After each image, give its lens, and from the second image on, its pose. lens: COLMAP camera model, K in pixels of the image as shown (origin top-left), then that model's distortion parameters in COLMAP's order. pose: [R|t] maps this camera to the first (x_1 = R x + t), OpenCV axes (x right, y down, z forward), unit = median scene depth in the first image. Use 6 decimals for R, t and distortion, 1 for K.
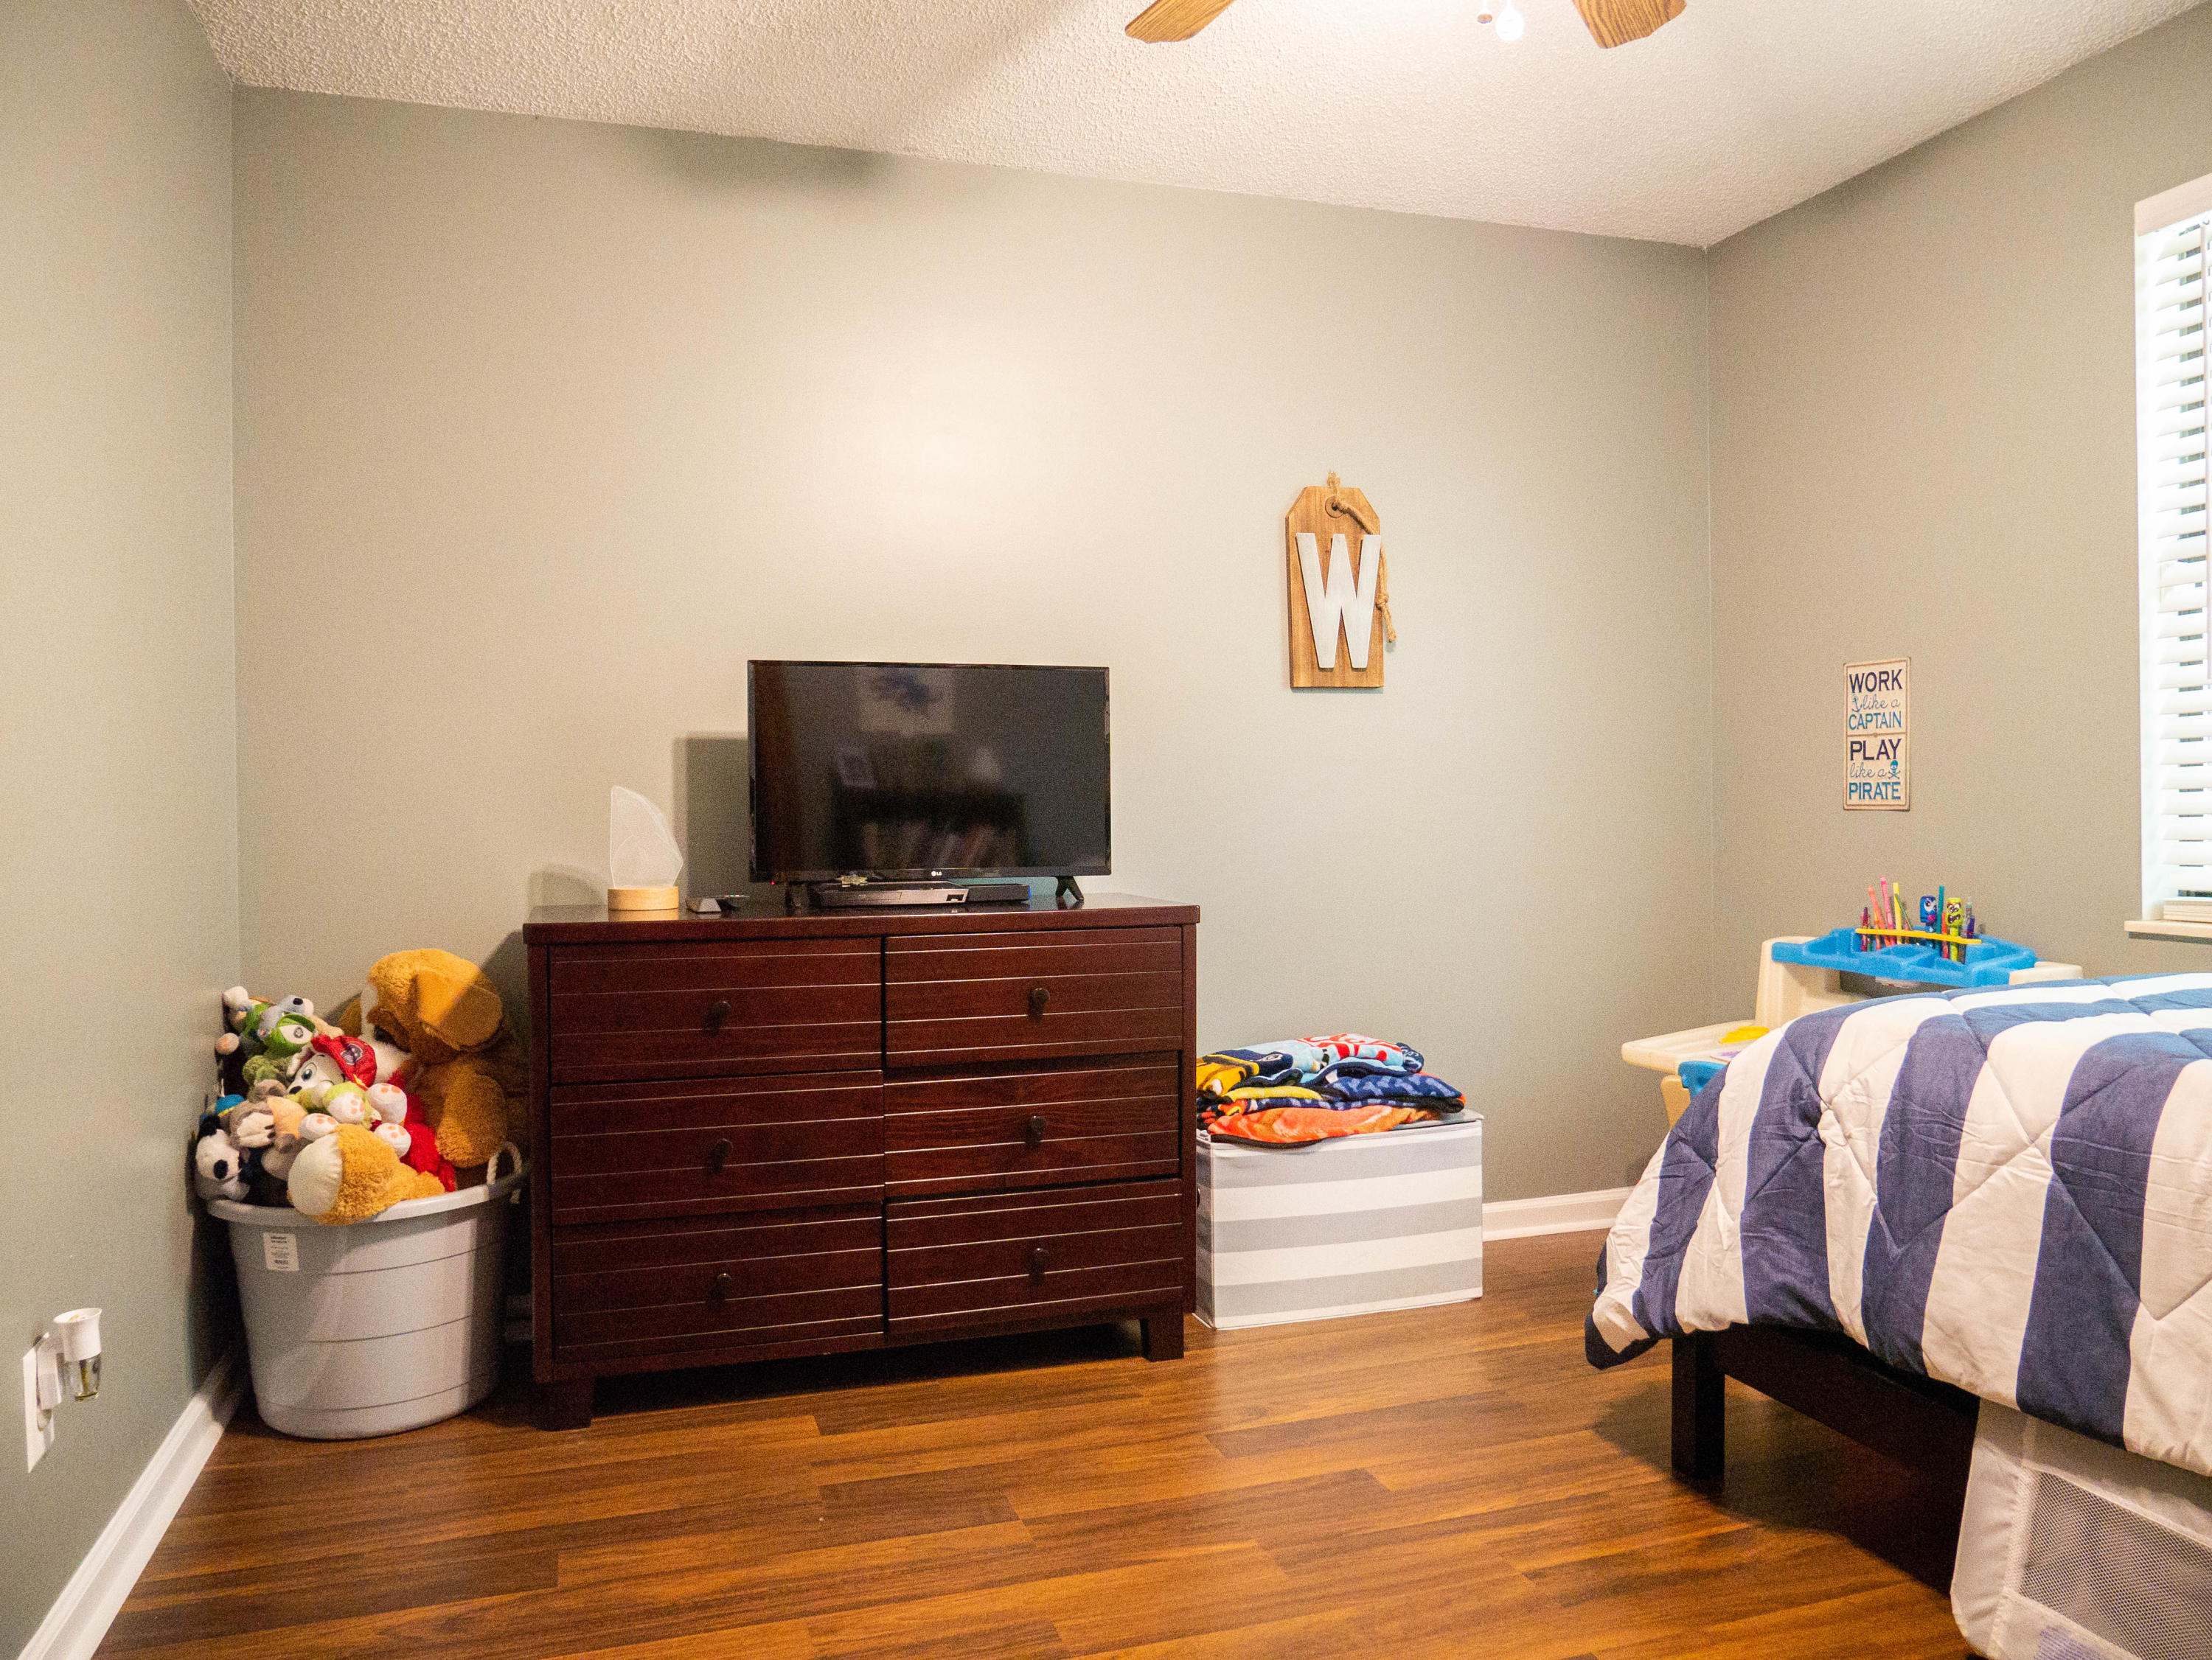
lens RADIAL K [[1572.0, 0, 1097.7], [0, 1572.0, 839.1], [0, 0, 1]] dist [-0.054268, 0.035743]
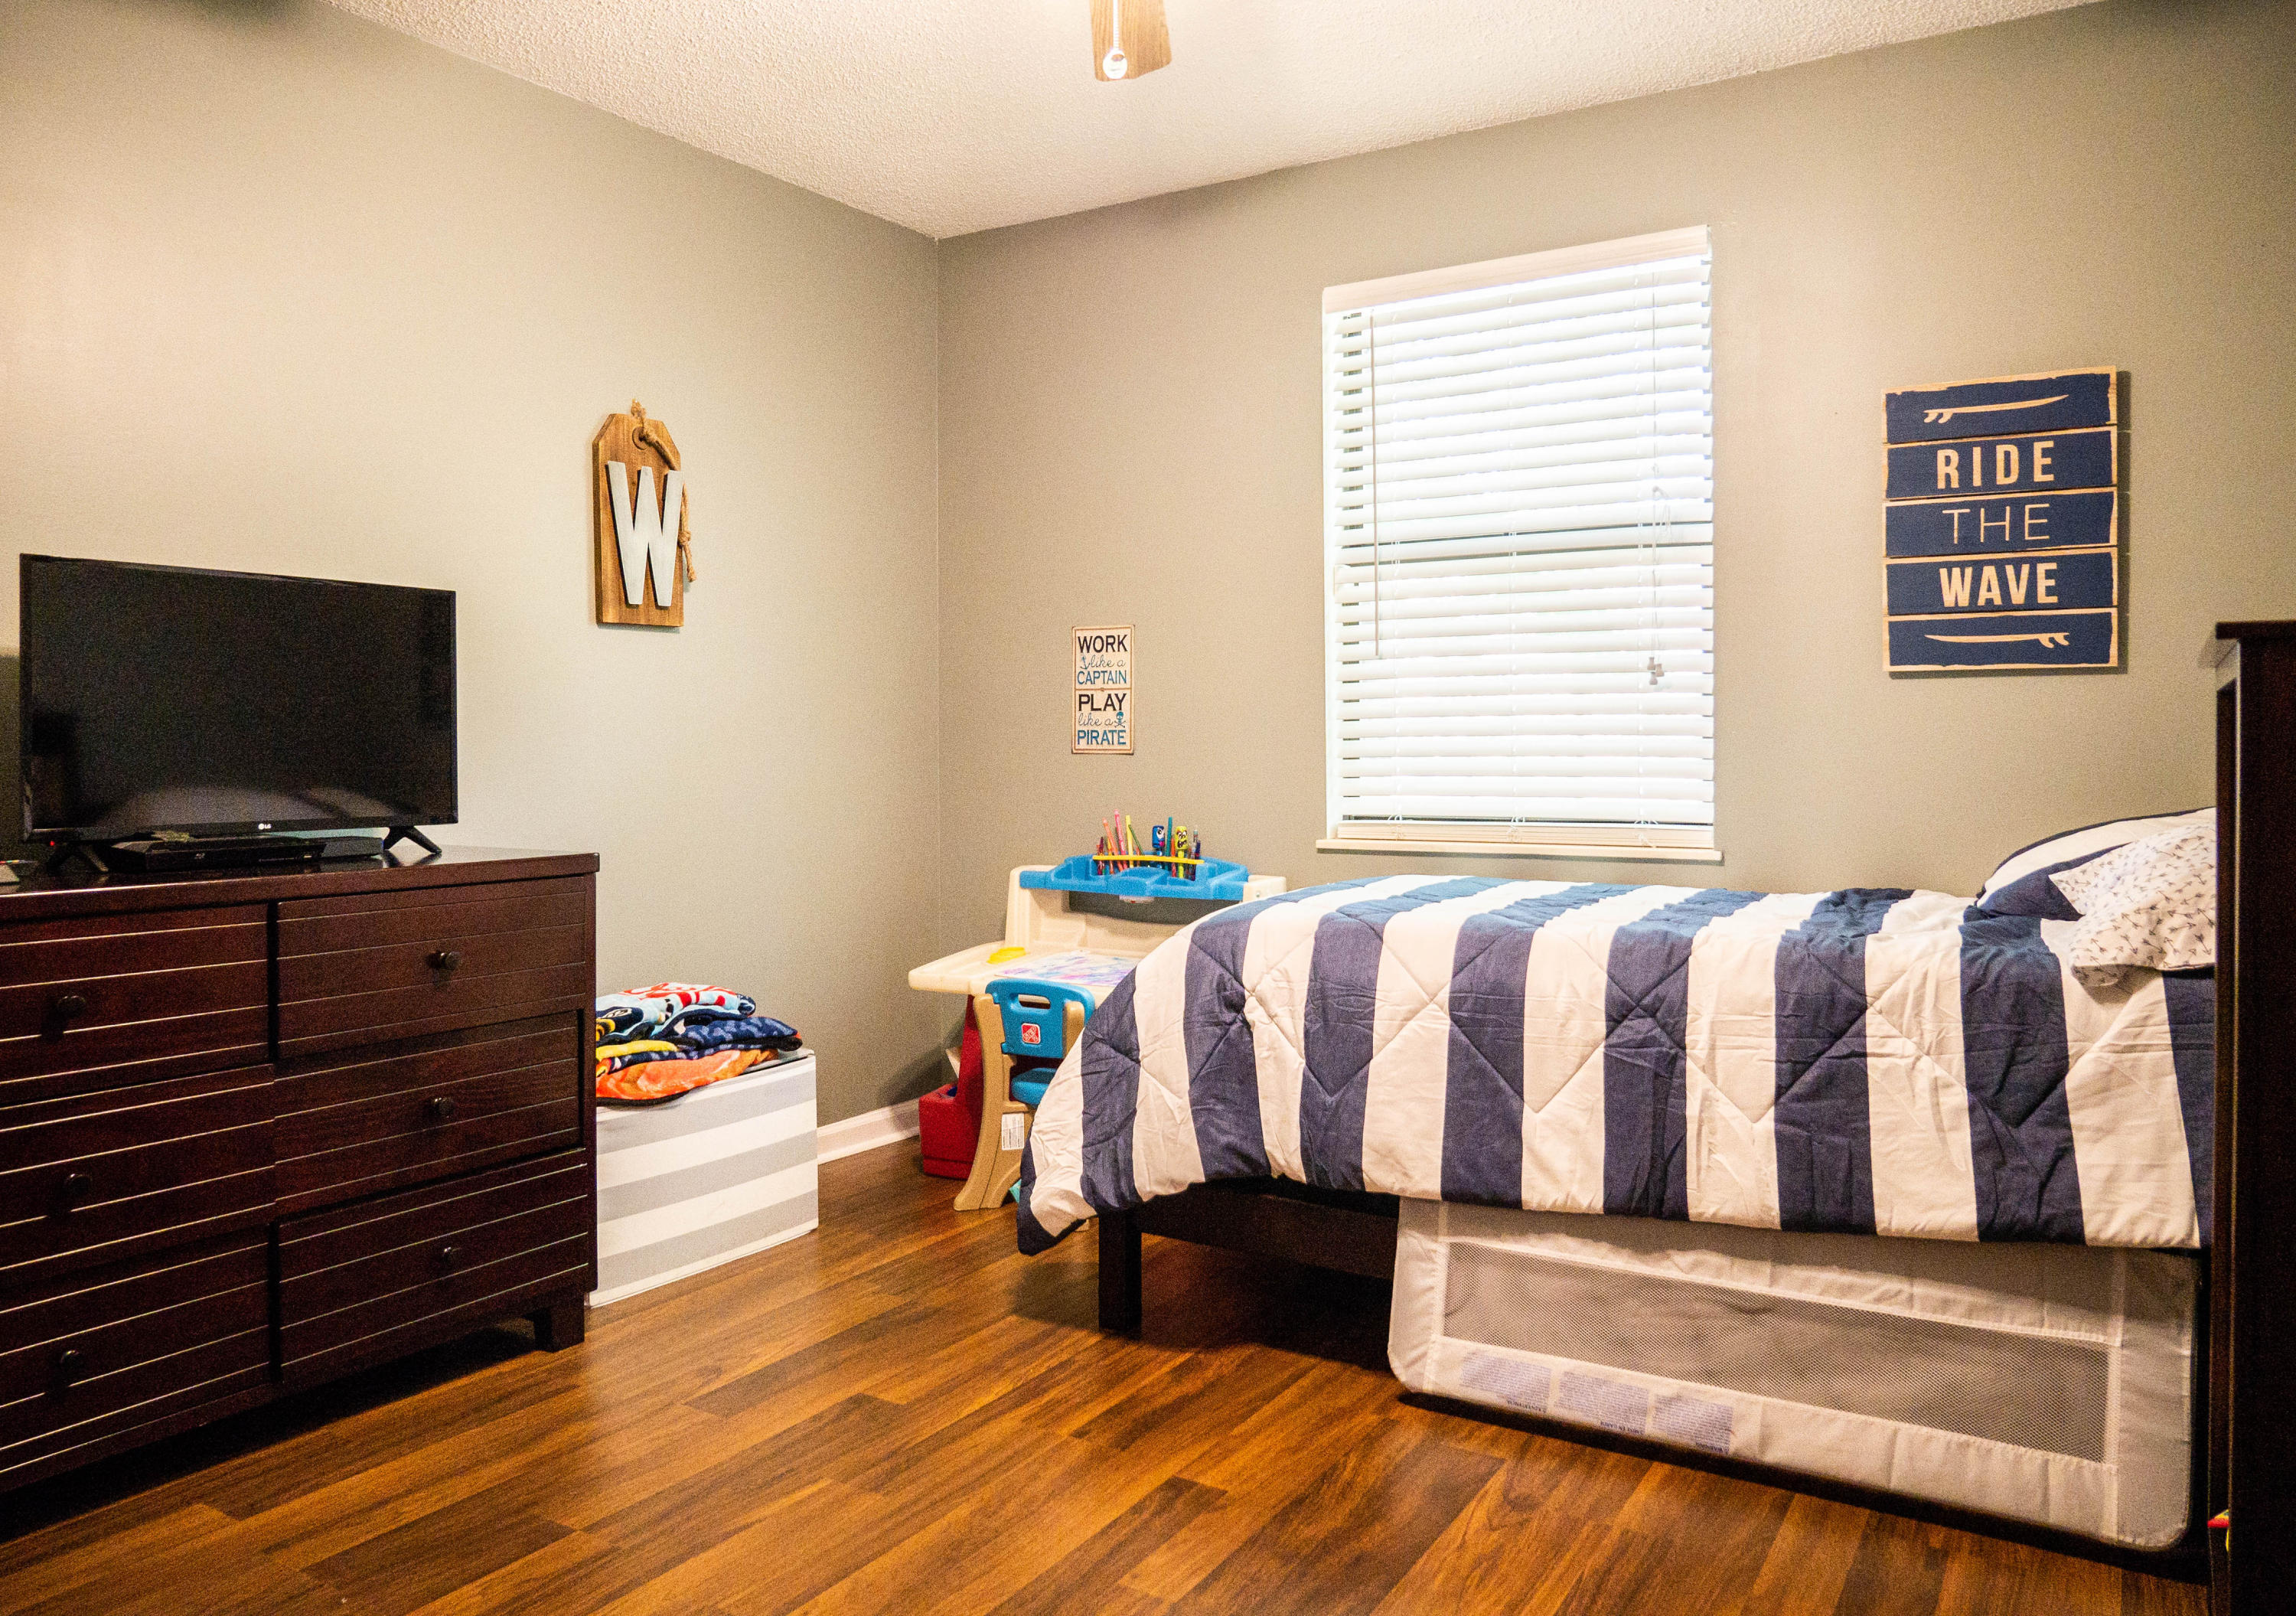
lens RADIAL K [[1624.6, 0, 1146.5], [0, 1624.6, 762.8], [0, 0, 1]] dist [-0.049792, 0.023525]
pose [[0.766222, -0.000109, 0.642576, -0.326680], [0.009074, 0.999902, -0.010651, 0.001814], [-0.642512, 0.013991, 0.766148, 0.053560]]
